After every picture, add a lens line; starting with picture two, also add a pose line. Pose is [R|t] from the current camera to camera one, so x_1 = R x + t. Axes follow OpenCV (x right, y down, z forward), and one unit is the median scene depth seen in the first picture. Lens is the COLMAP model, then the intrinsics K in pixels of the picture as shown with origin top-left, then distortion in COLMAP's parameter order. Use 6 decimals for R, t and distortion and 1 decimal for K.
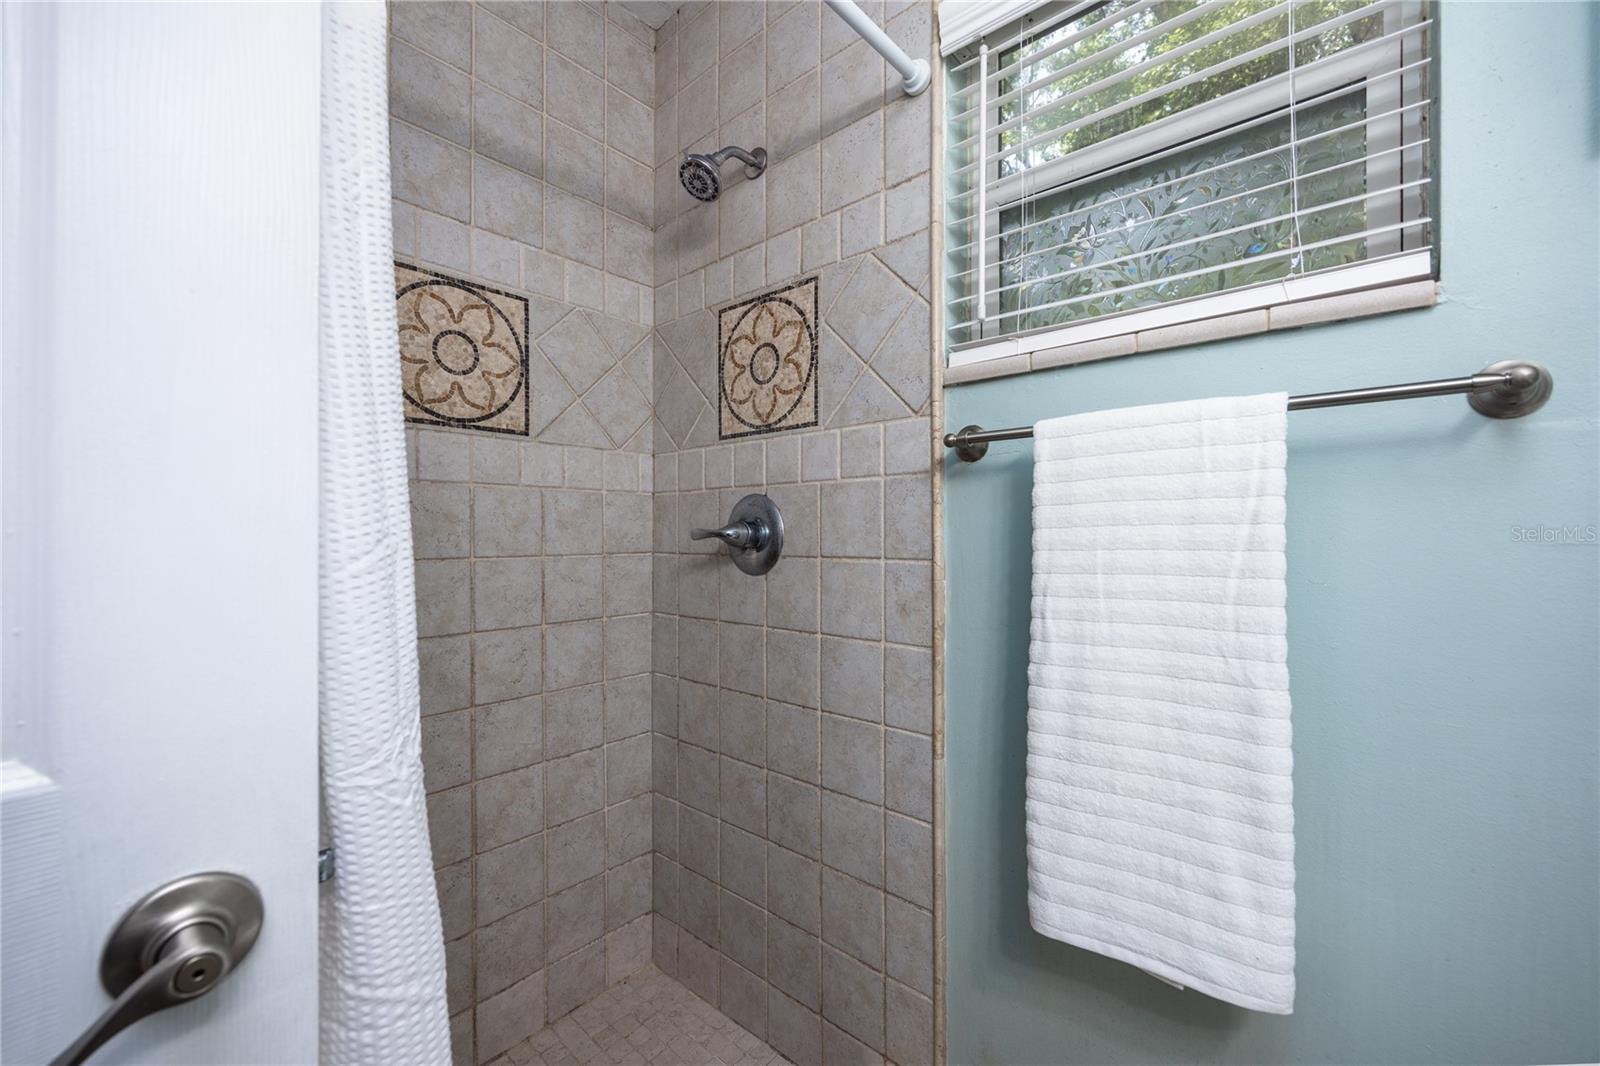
lens RADIAL K [[642.2, 0, 801.6], [0, 642.2, 531.5], [0, 0, 1]] dist [-0.003096, 0.000116]
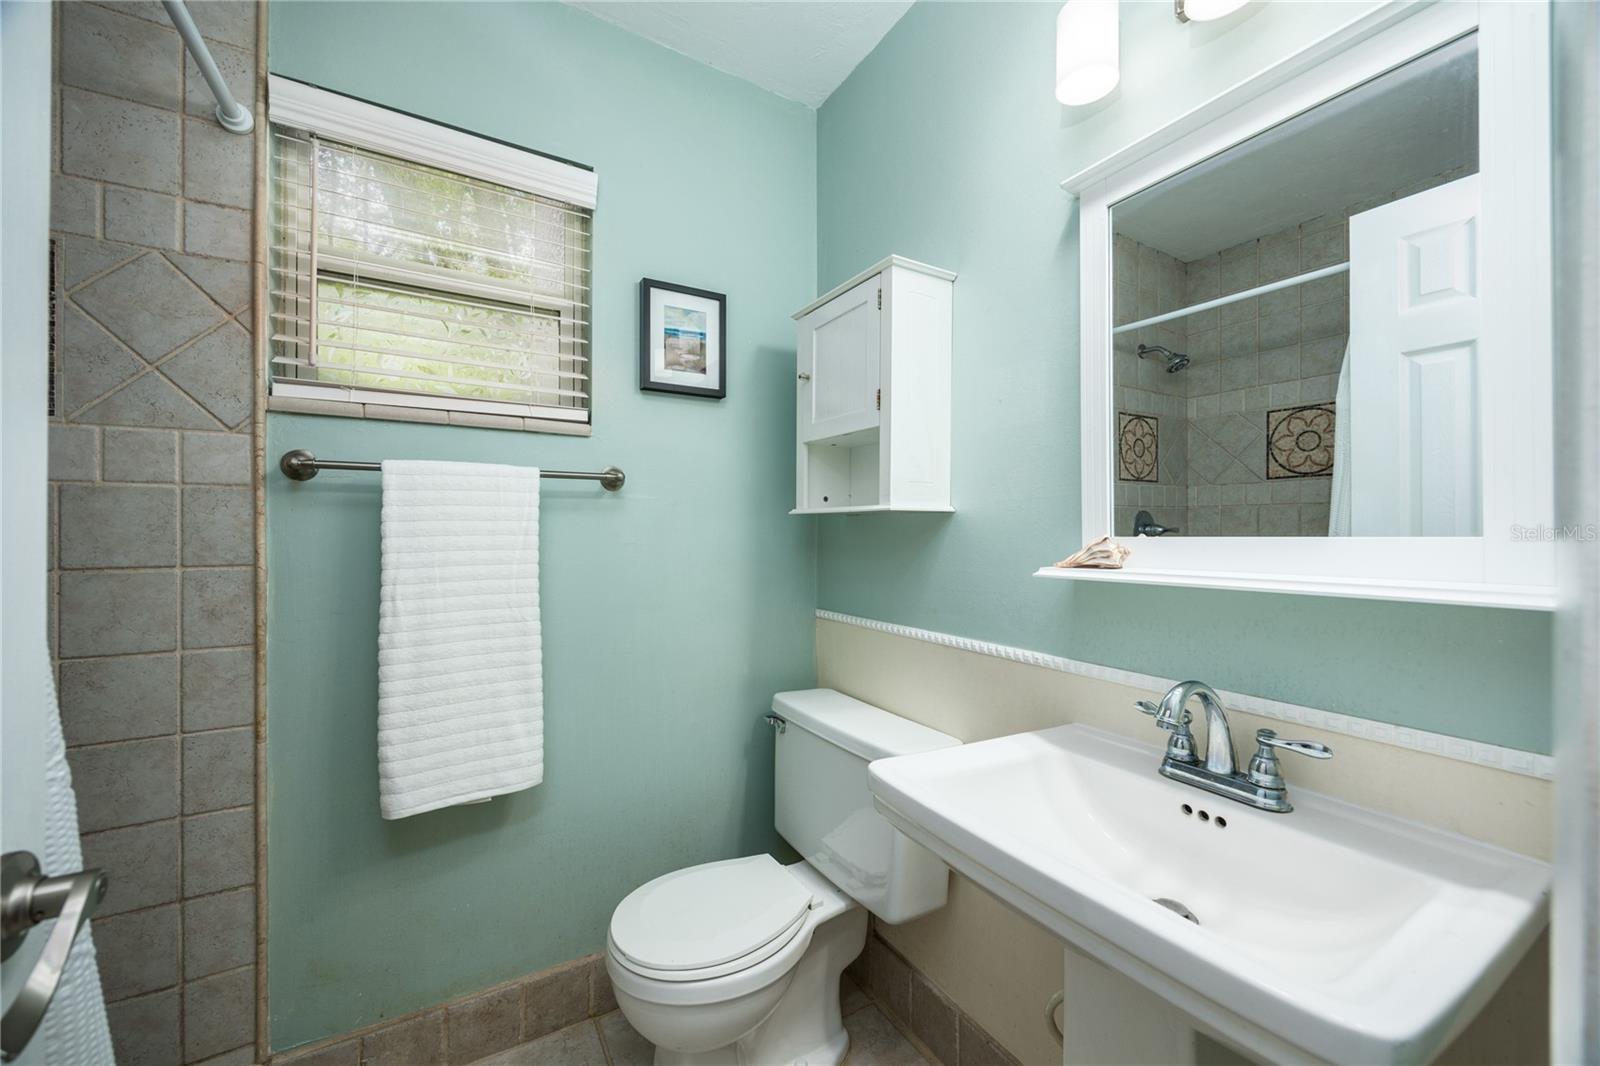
lens RADIAL K [[642.2, 0, 804.1], [0, 642.2, 530.8], [0, 0, 1]] dist [-0.003096, 0.000116]
pose [[0.308993, 0.002408, 0.951061, -0.585879], [-0.001279, 0.999997, -0.002117, -0.014898], [-0.951063, -0.000562, 0.308995, -0.258228]]
